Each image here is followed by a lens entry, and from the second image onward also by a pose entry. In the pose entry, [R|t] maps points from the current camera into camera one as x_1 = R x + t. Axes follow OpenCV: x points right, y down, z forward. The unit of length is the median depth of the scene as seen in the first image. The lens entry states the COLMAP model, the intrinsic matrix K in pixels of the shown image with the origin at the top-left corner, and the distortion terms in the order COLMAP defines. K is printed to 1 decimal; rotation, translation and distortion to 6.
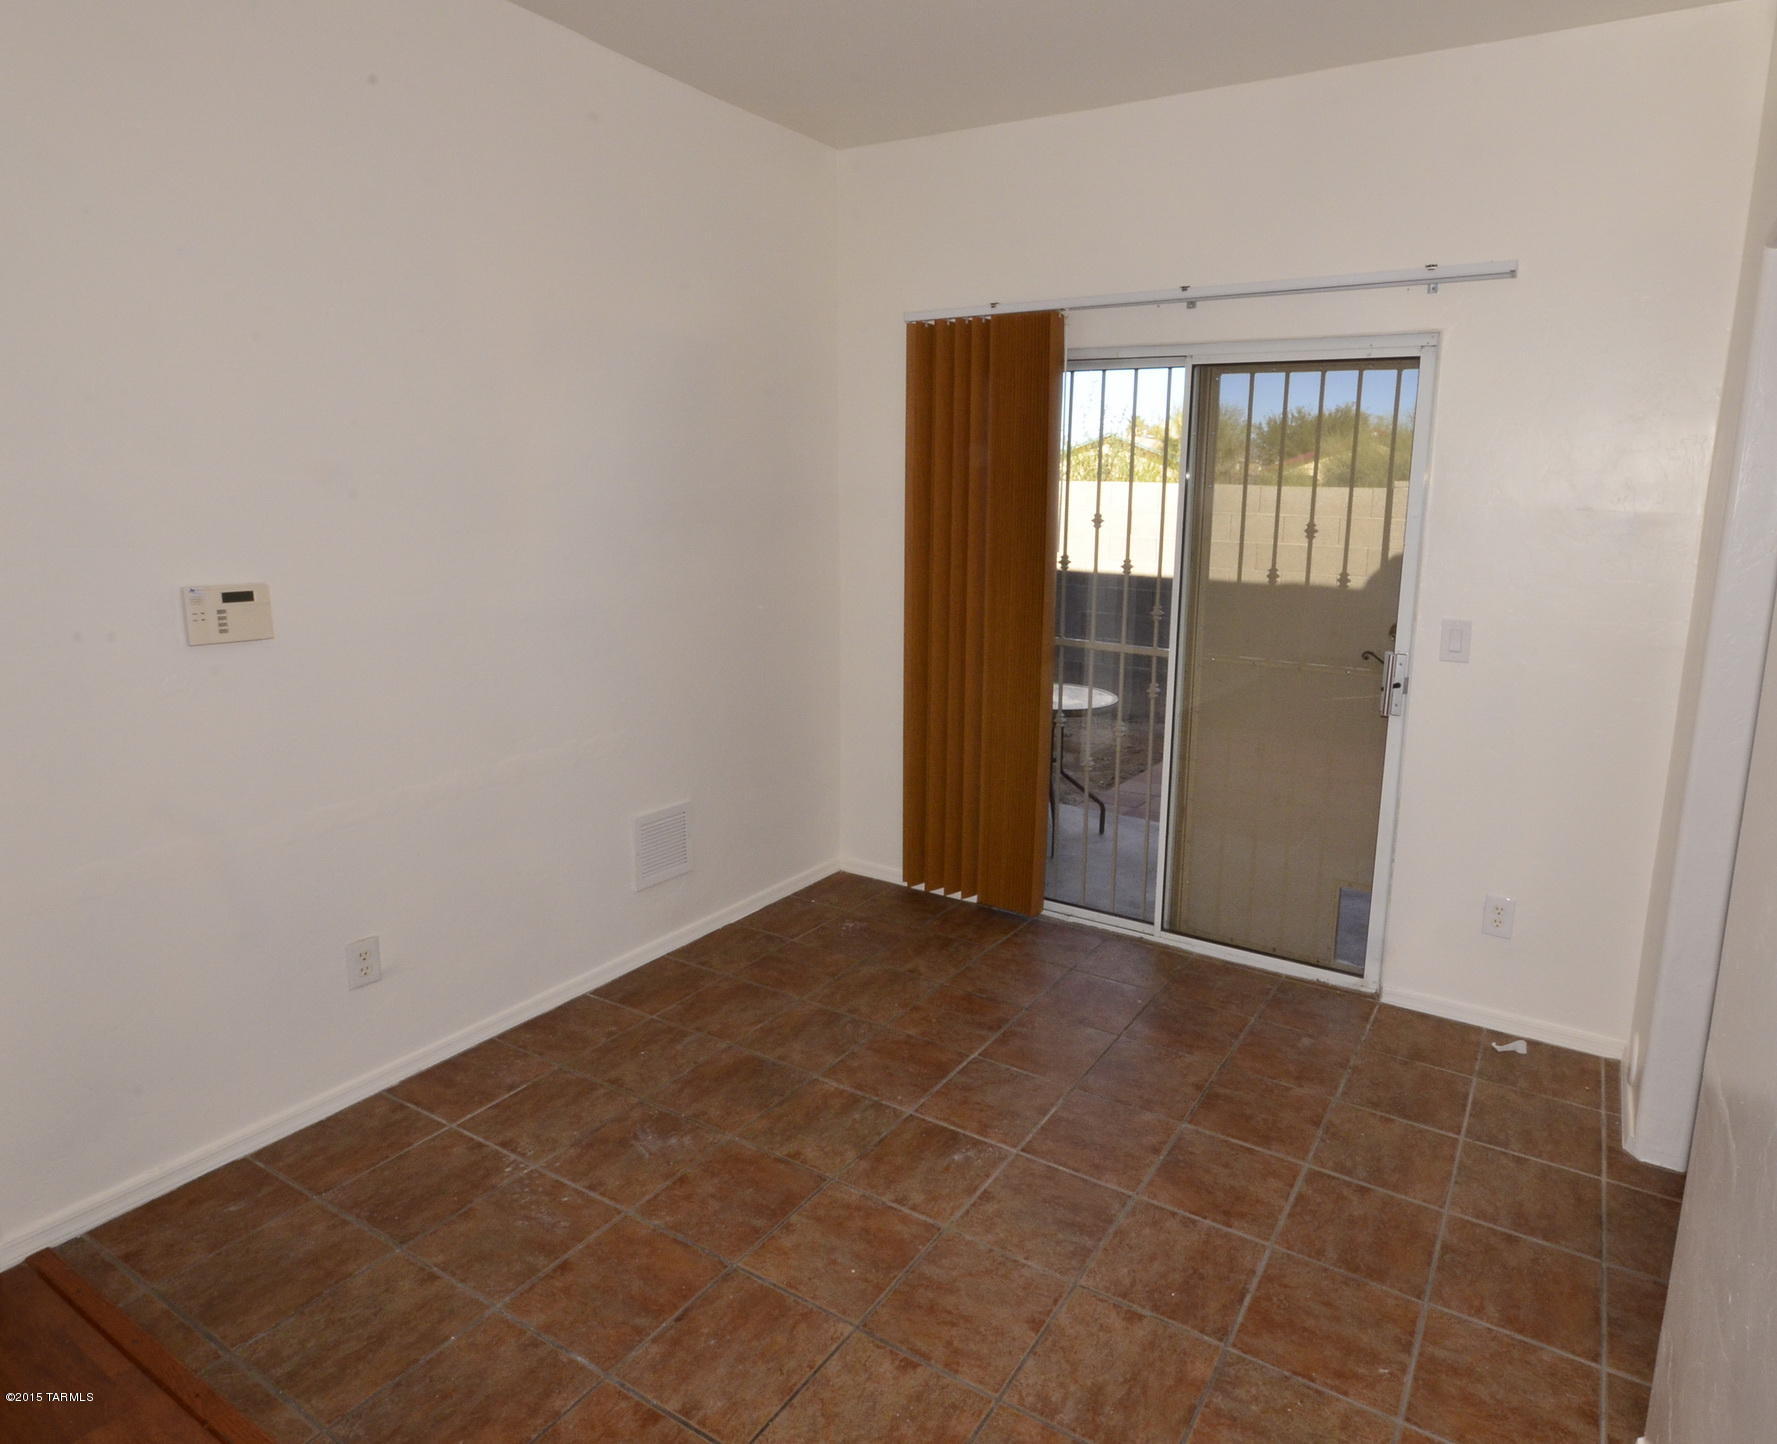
lens RADIAL K [[1031.6, 0, 1025.8], [0, 1031.6, 678.9], [0, 0, 1]] dist [-0.005088, -0.004676]
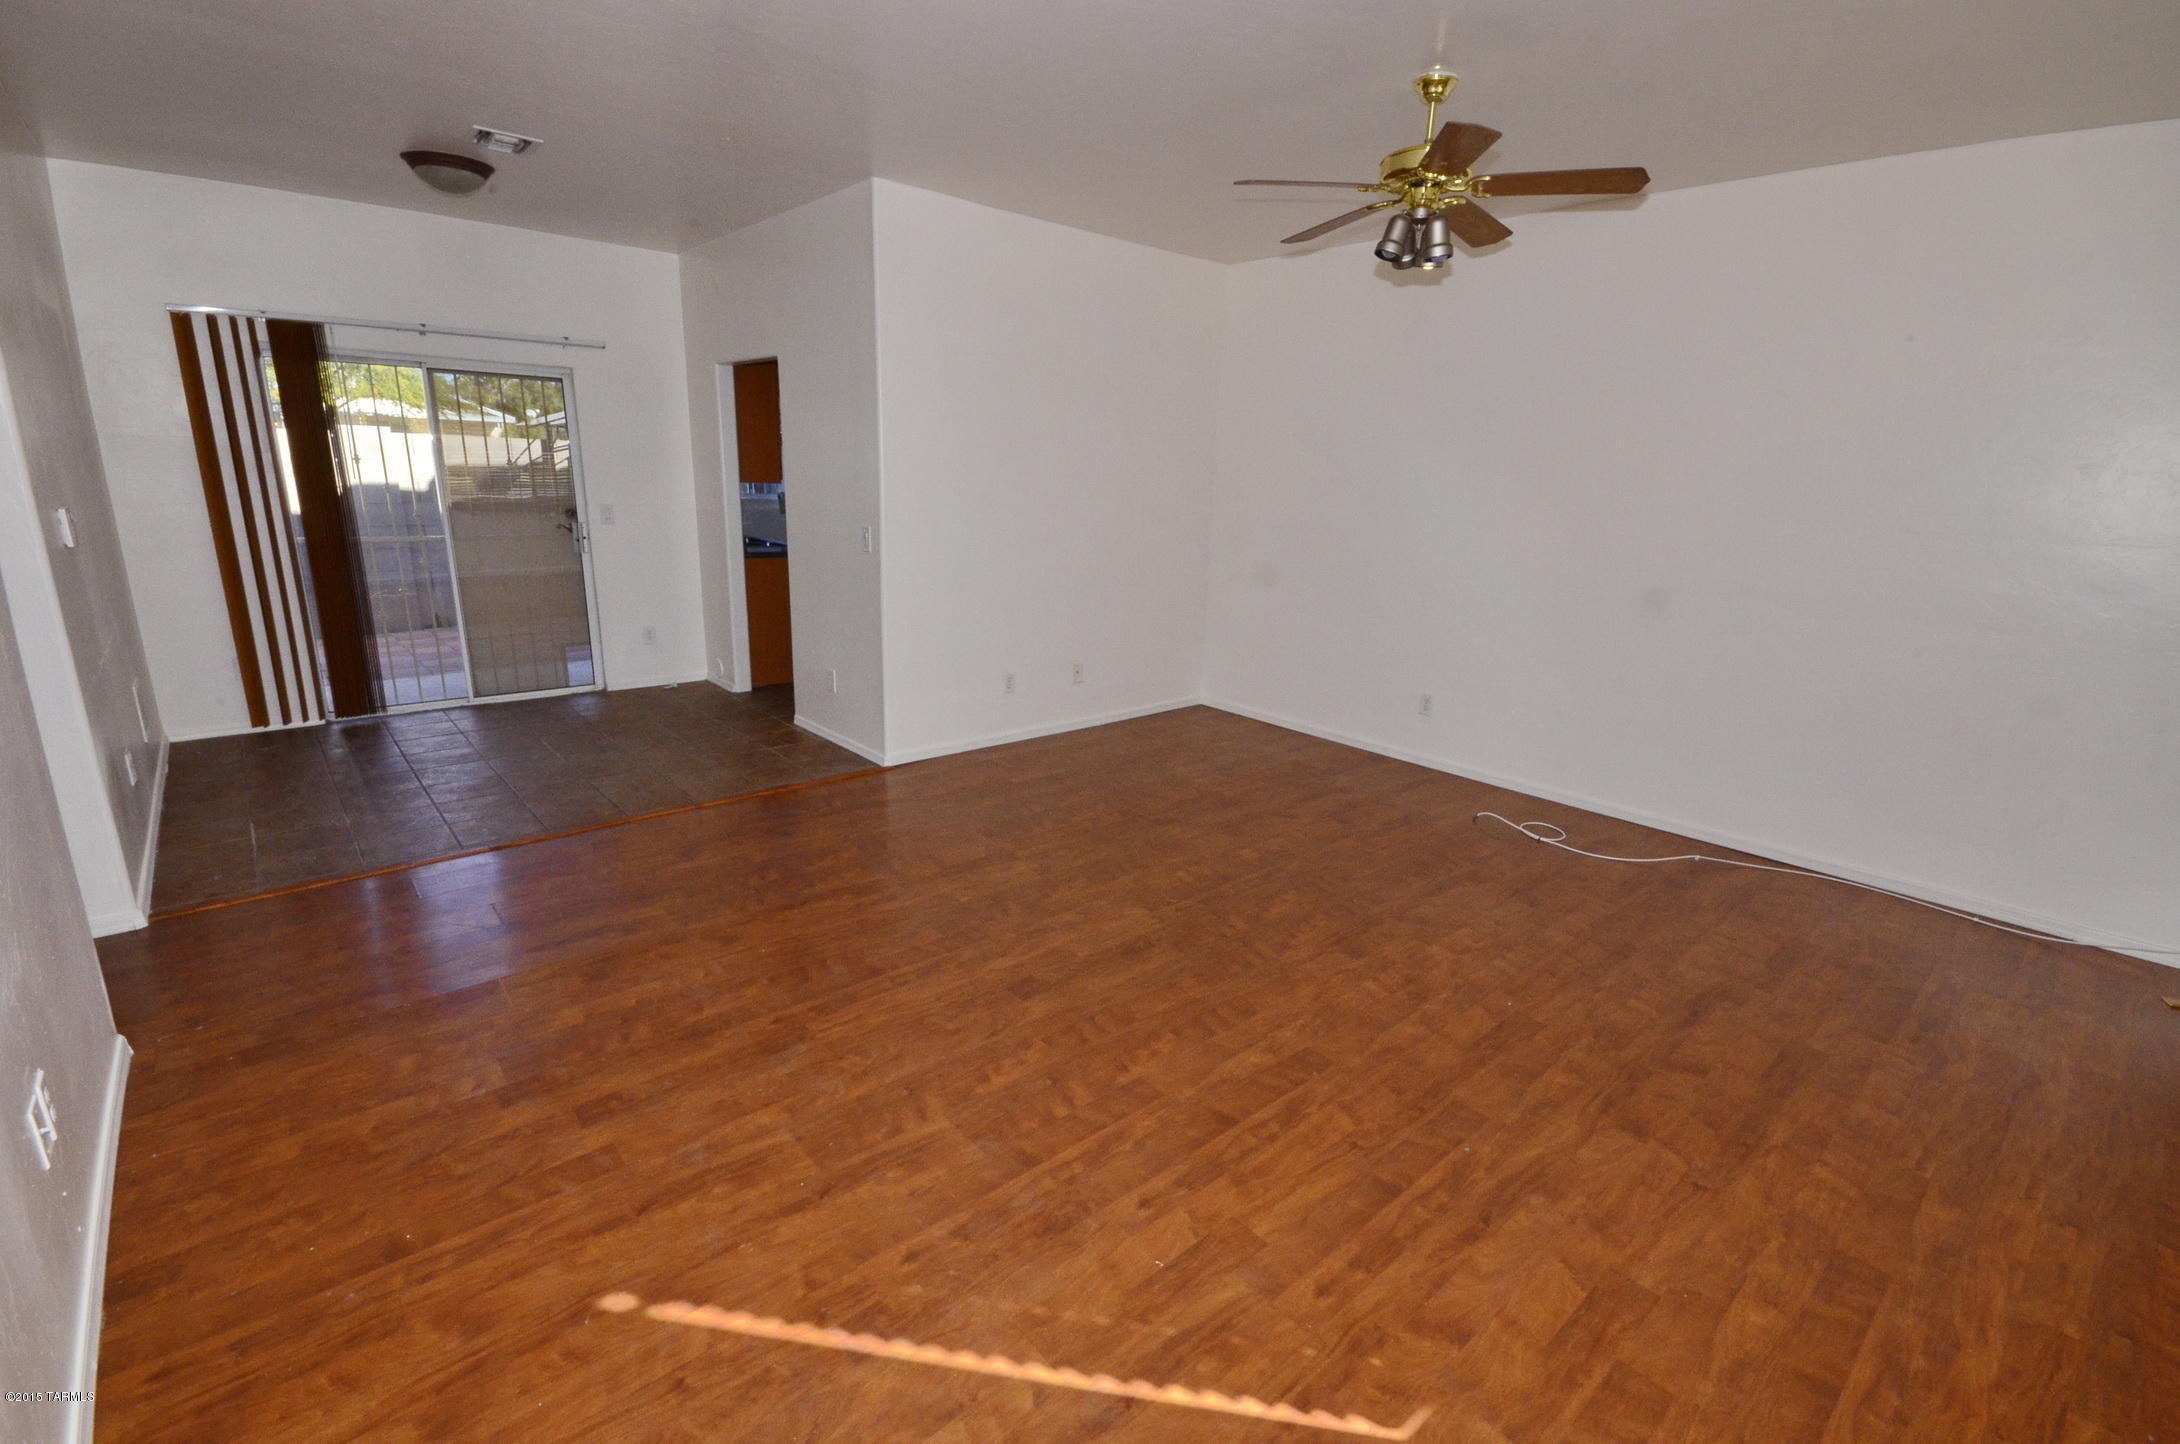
lens RADIAL K [[951.8, 0, 1096.1], [0, 951.8, 734.9], [0, 0, 1]] dist [0.002369, -0.006429]
pose [[0.334280, -0.267626, 0.903678, -1.549891], [0.141641, 0.962211, 0.232566, 0.120332], [-0.931770, 0.050256, 0.359555, -0.883073]]
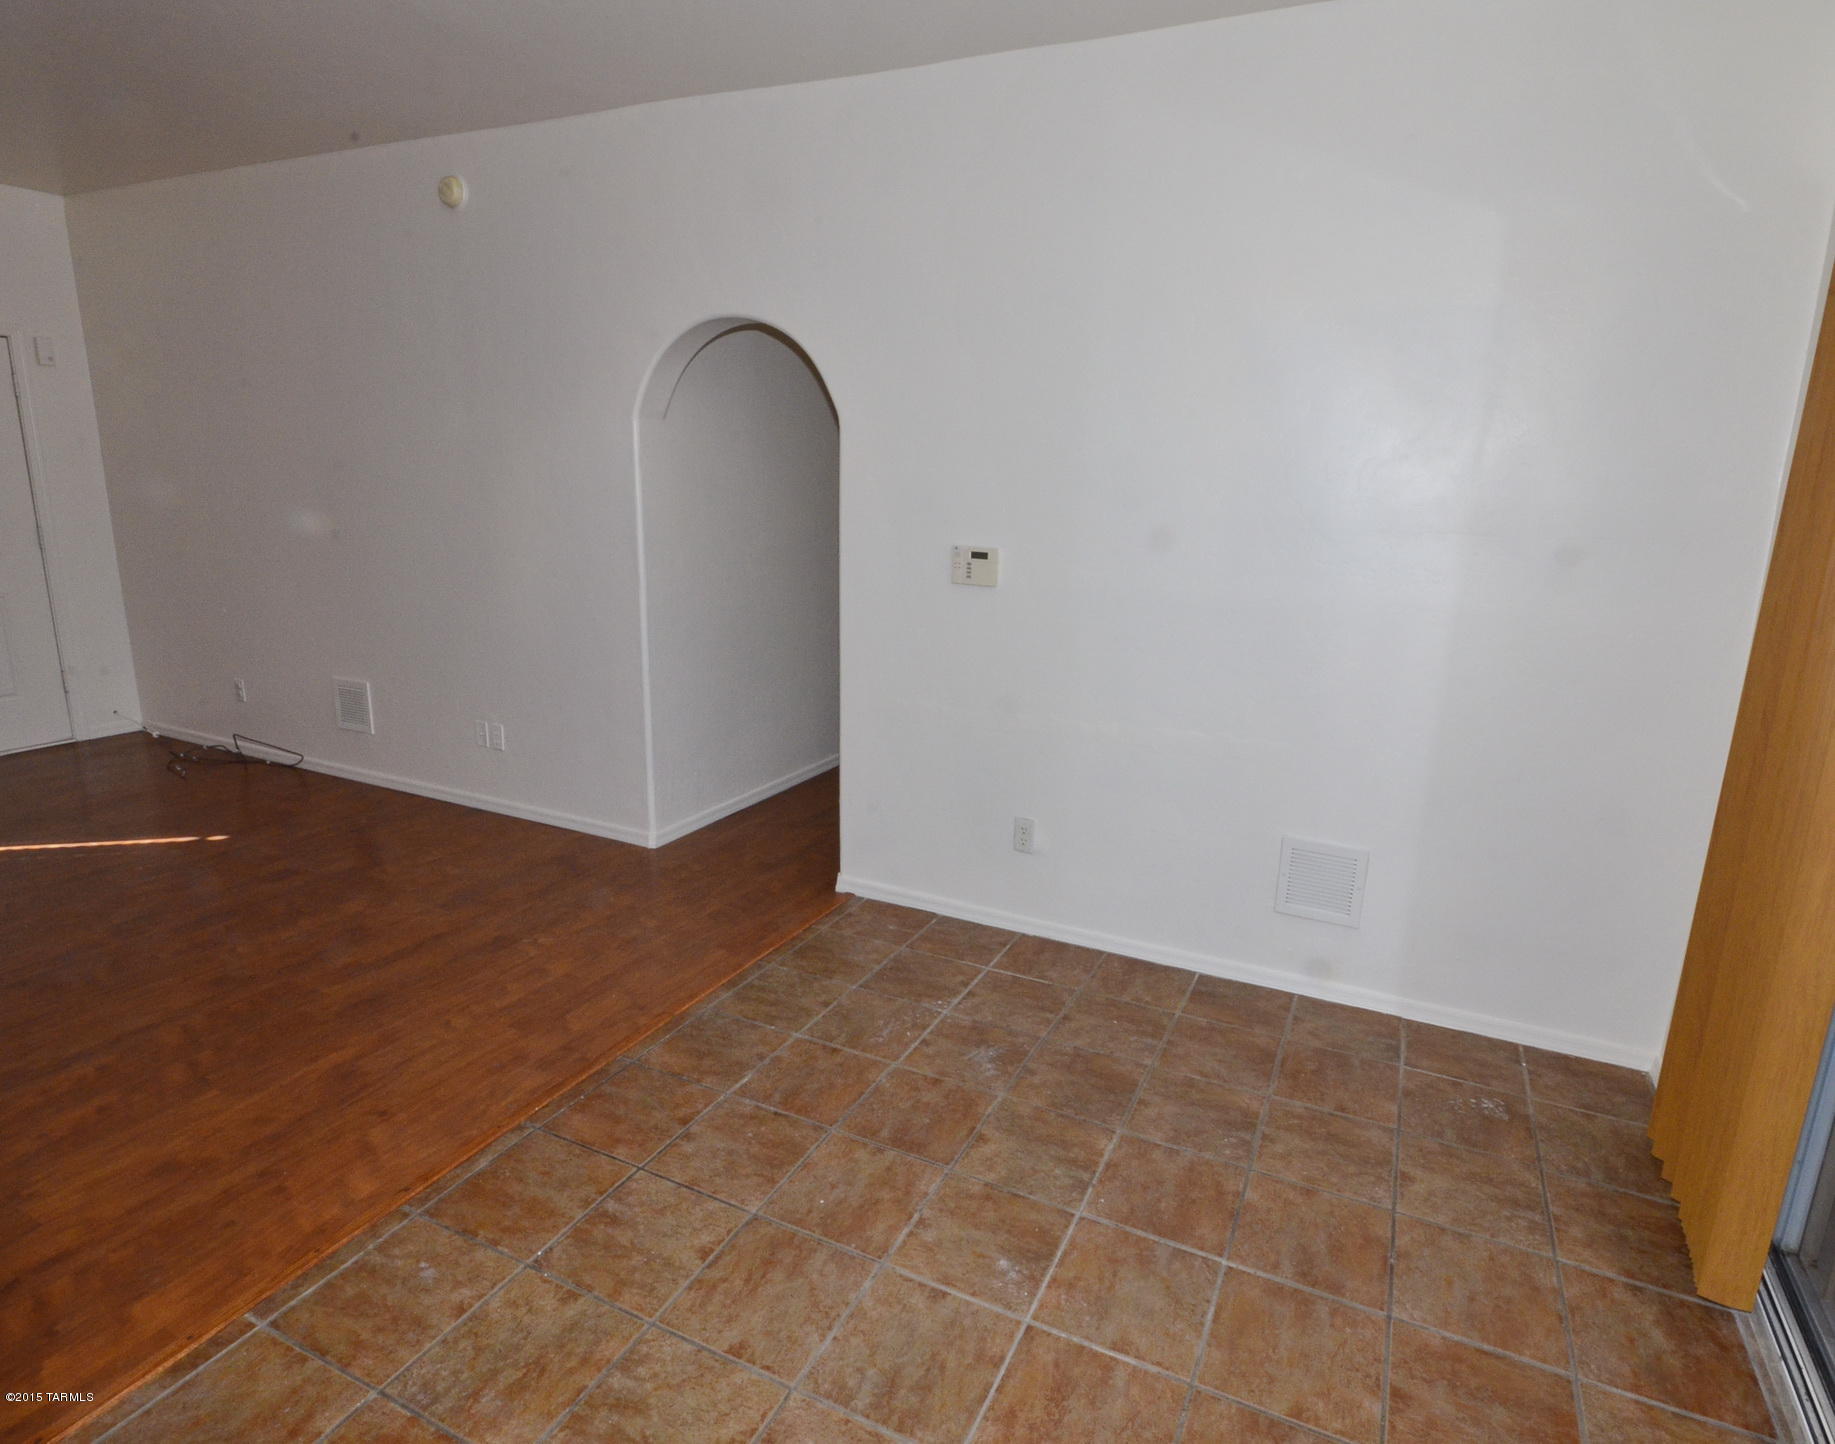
lens RADIAL K [[989.0, 0, 975.0], [0, 989.0, 706.0], [0, 0, 1]] dist [-0.003428, -0.001226]
pose [[0.079108, 0.198722, -0.976858, 0.660784], [-0.207660, 0.961717, 0.178825, -0.120493], [0.974997, 0.188708, 0.117346, 0.831815]]
